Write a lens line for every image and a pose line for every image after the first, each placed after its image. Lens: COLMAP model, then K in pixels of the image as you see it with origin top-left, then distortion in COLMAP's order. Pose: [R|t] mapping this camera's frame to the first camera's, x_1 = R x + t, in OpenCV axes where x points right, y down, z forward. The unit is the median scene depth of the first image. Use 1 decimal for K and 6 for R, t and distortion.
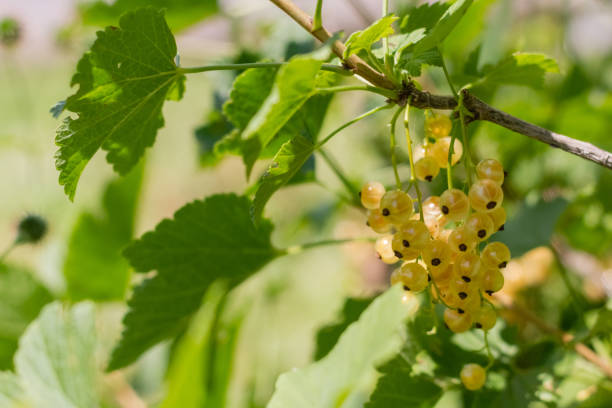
lens RADIAL K [[1370.8, 0, 304.6], [0, 1370.8, 204.5], [0, 0, 1]] dist [-0.054524, 0.000000]
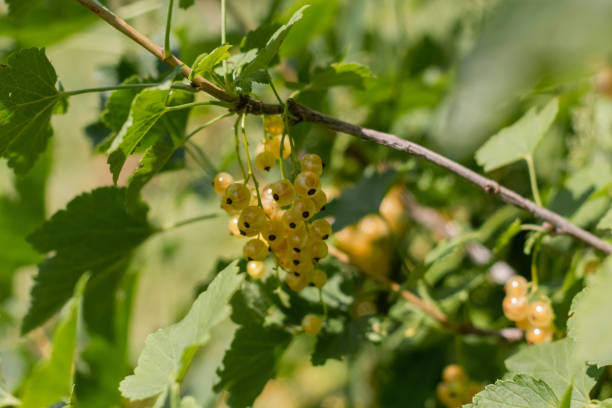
lens RADIAL K [[1370.8, 0, 307.1], [0, 1370.8, 203.2], [0, 0, 1]] dist [-0.054524, 0.000000]
pose [[0.998274, -0.048823, 0.032643, 0.086228], [0.046787, 0.997073, 0.060469, -0.062935], [-0.035499, -0.058838, 0.997636, -0.251071]]
